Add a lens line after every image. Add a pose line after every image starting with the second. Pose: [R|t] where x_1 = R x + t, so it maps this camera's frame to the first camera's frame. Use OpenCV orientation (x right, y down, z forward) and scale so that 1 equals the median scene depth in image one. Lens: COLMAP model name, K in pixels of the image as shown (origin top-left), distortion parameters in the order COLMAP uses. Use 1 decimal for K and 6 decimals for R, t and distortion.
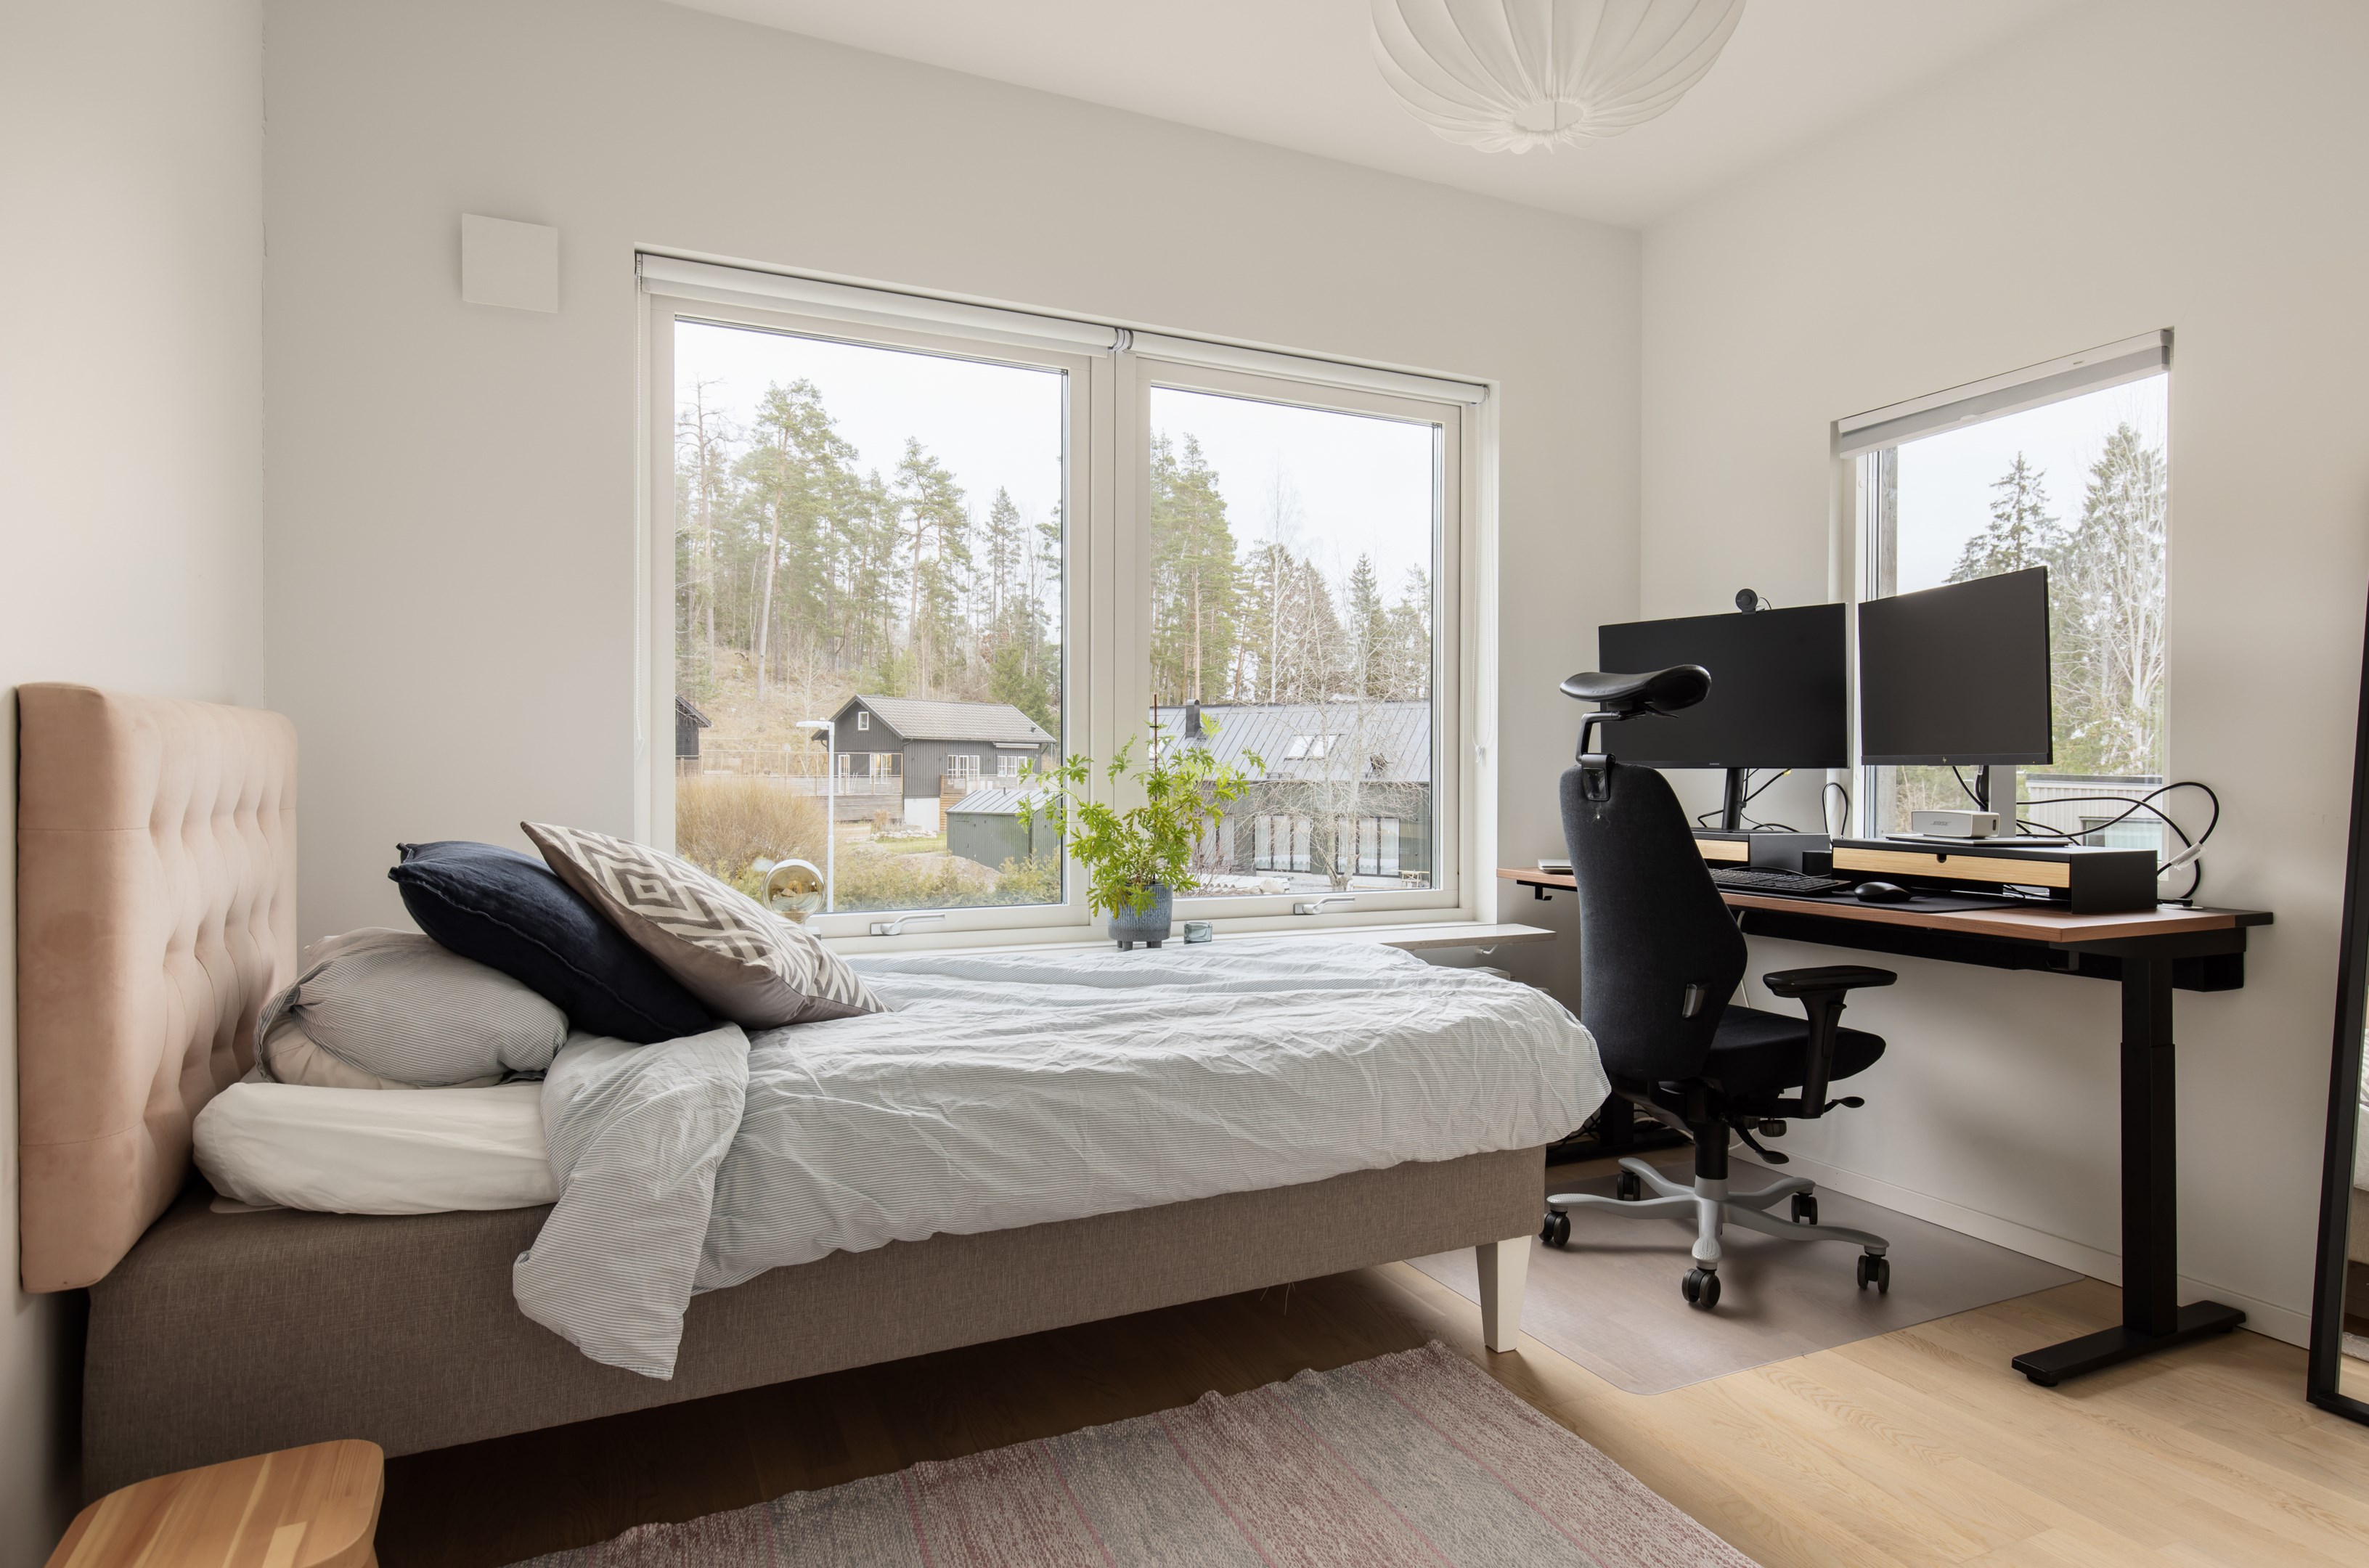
lens RADIAL K [[1303.6, 0, 1176.7], [0, 1303.6, 781.0], [0, 0, 1]] dist [0.004581, -0.000182]
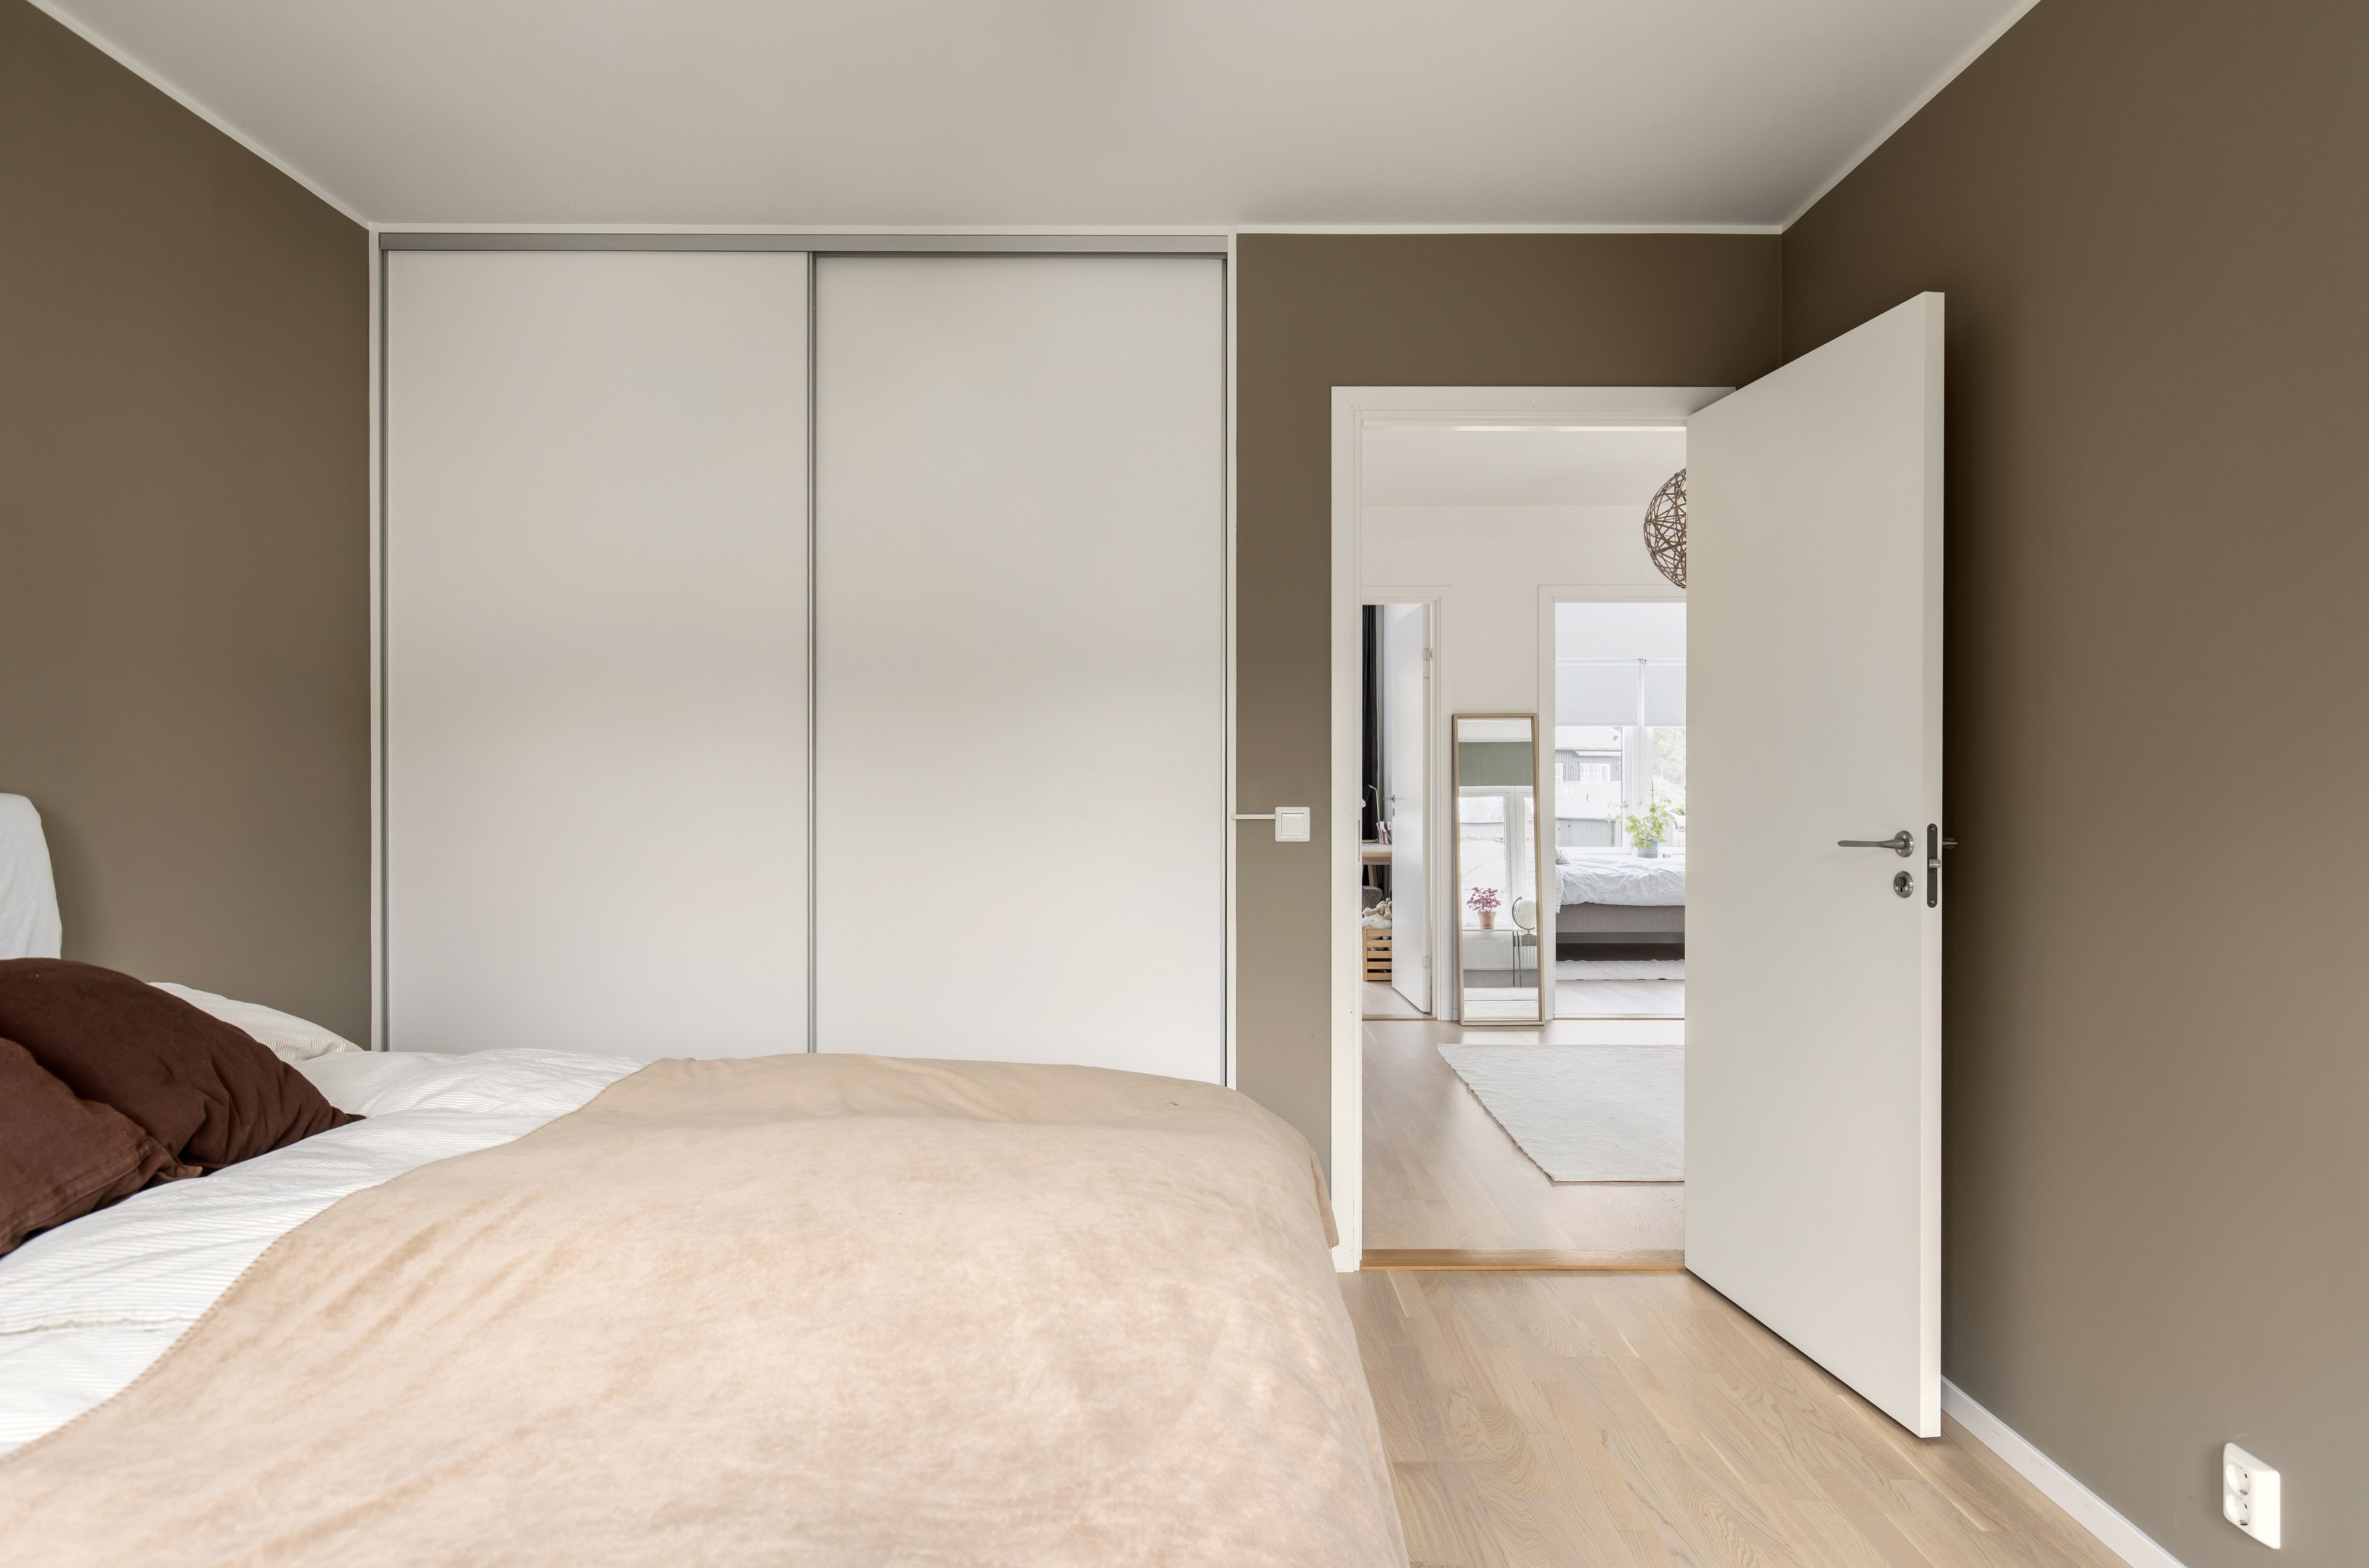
lens RADIAL K [[1268.3, 0, 1190.0], [0, 1268.3, 791.4], [0, 0, 1]] dist [0.000386, 0.000170]
pose [[0.907336, -0.000796, -0.420406, 0.258024], [0.002382, 0.999992, 0.003247, -0.052119], [0.420400, -0.003948, 0.907330, -2.245595]]
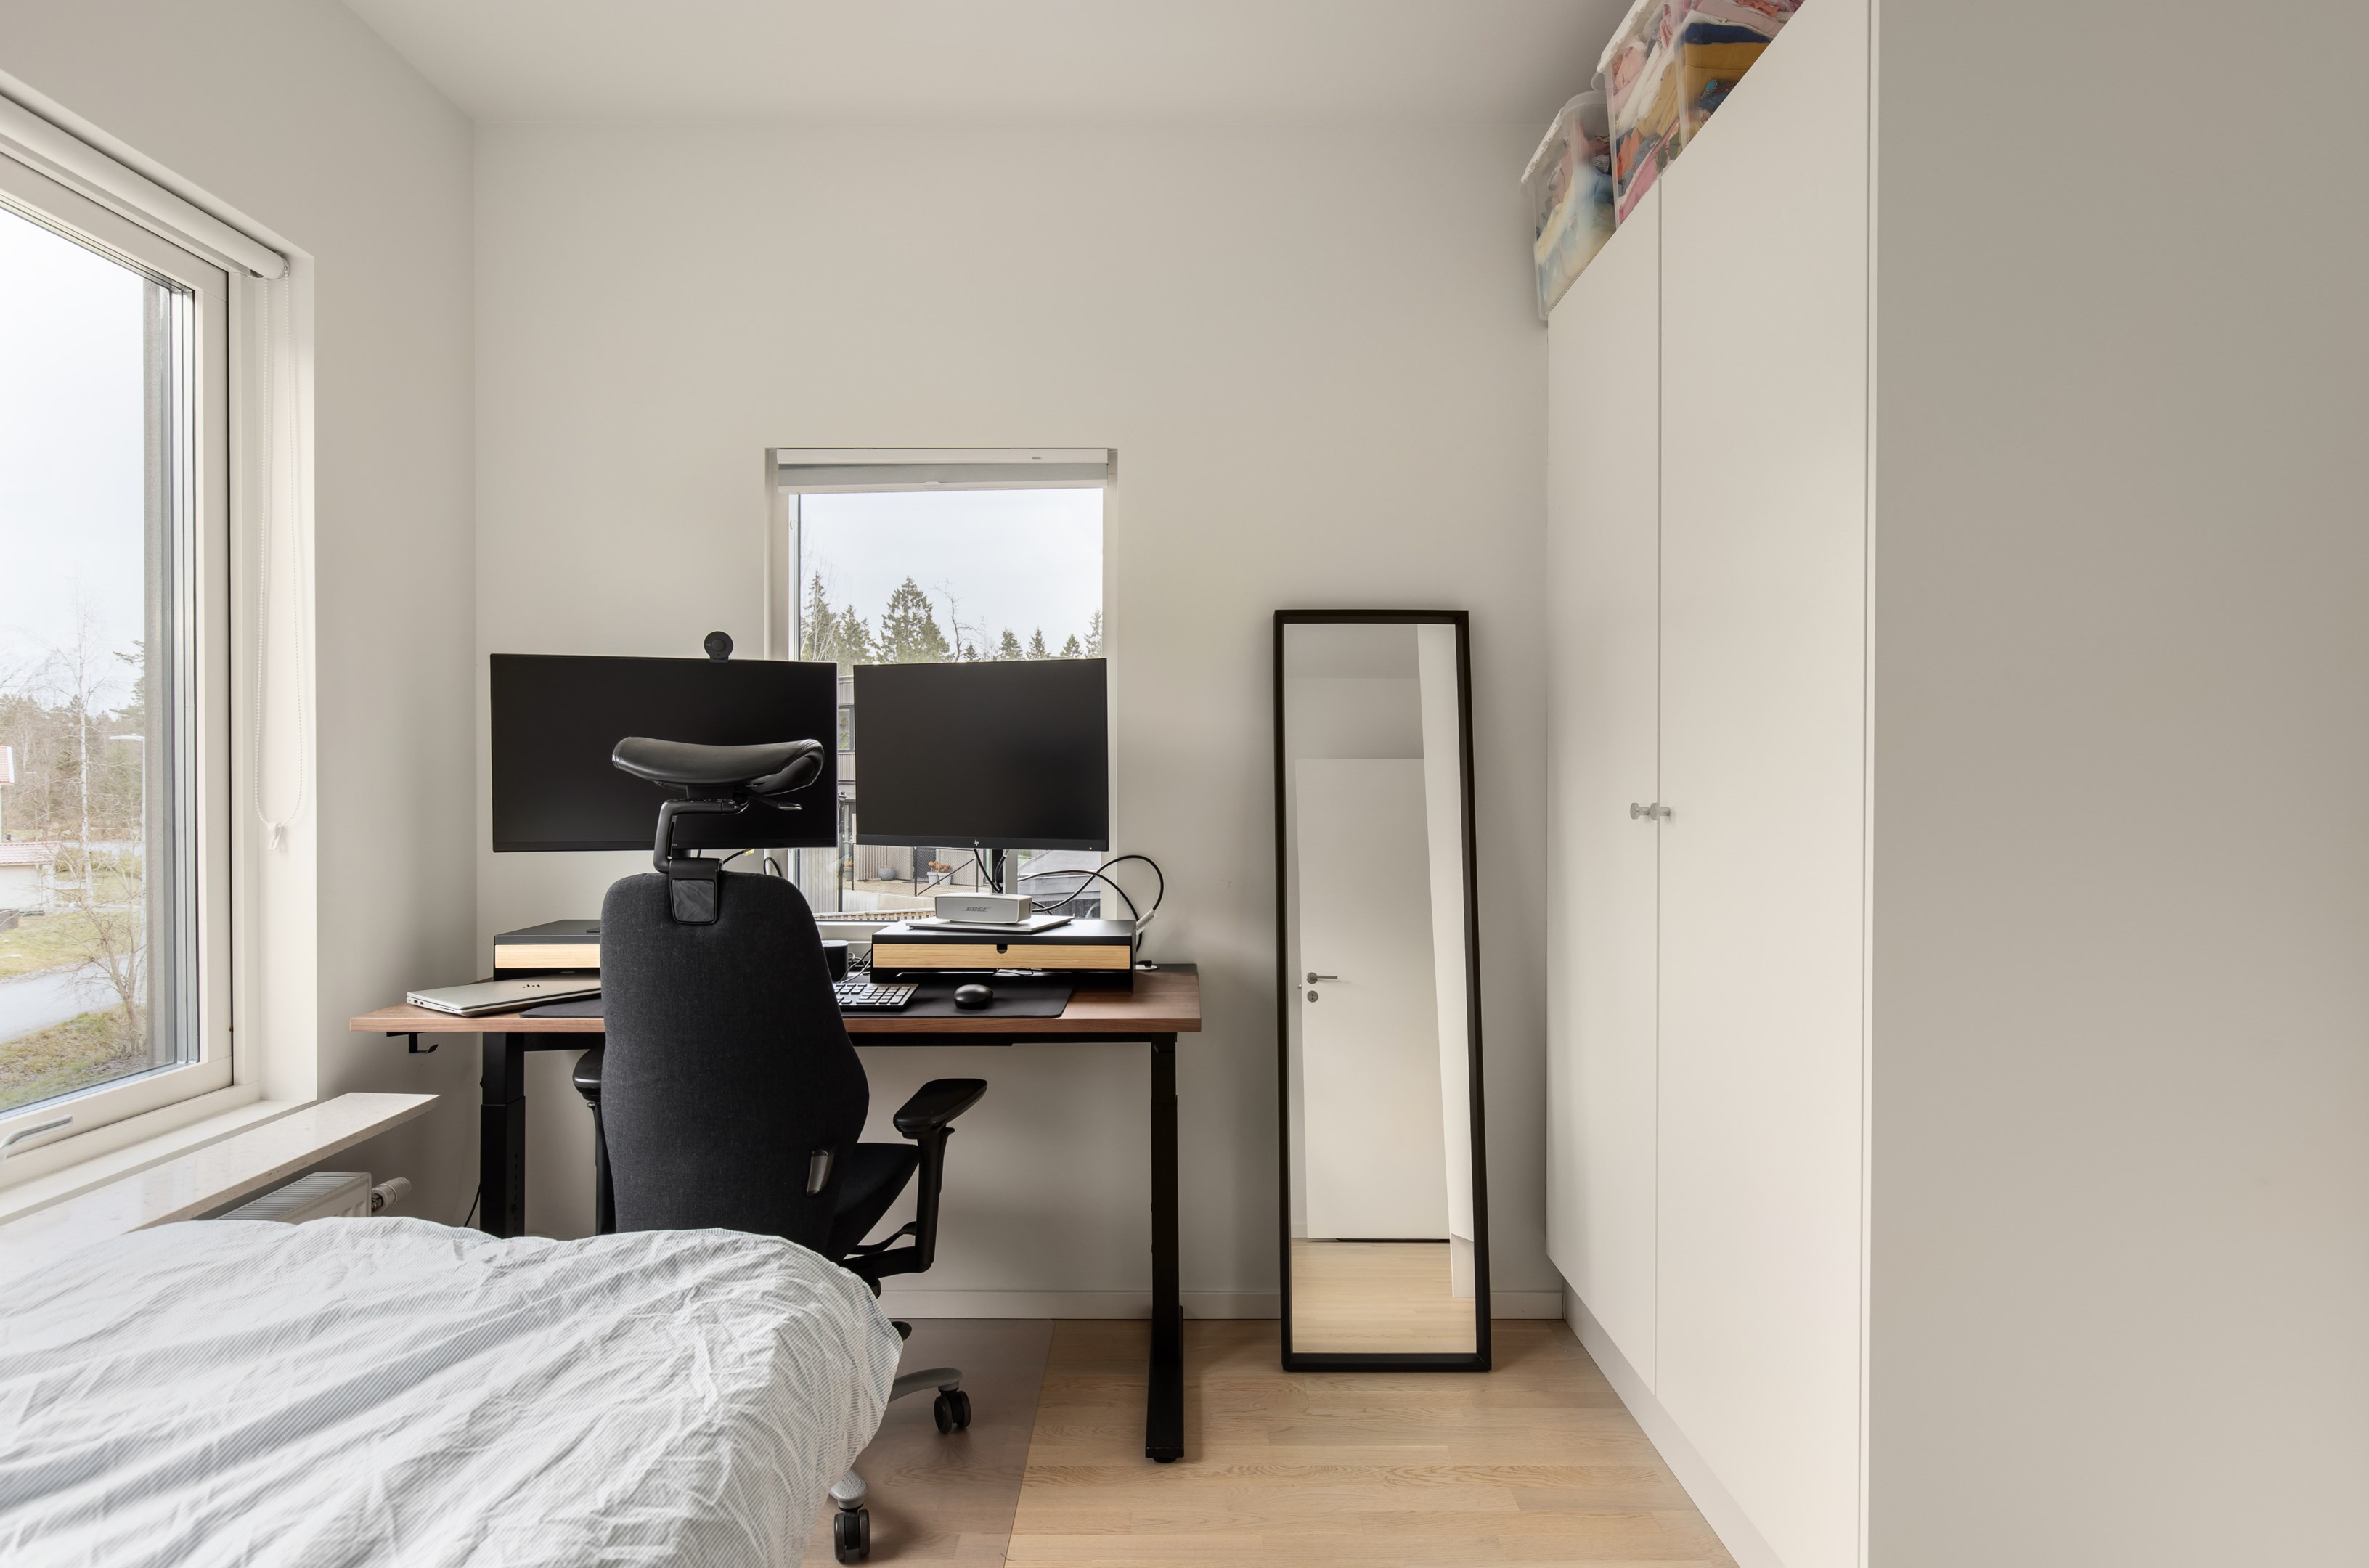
lens RADIAL K [[1268.3, 0, 1190.0], [0, 1268.3, 791.4], [0, 0, 1]] dist [0.000386, 0.000170]
pose [[0.418872, -0.012300, 0.907962, -0.170816], [0.007476, 0.999921, 0.010097, -0.055468], [-0.908014, 0.002558, 0.418931, 0.419184]]
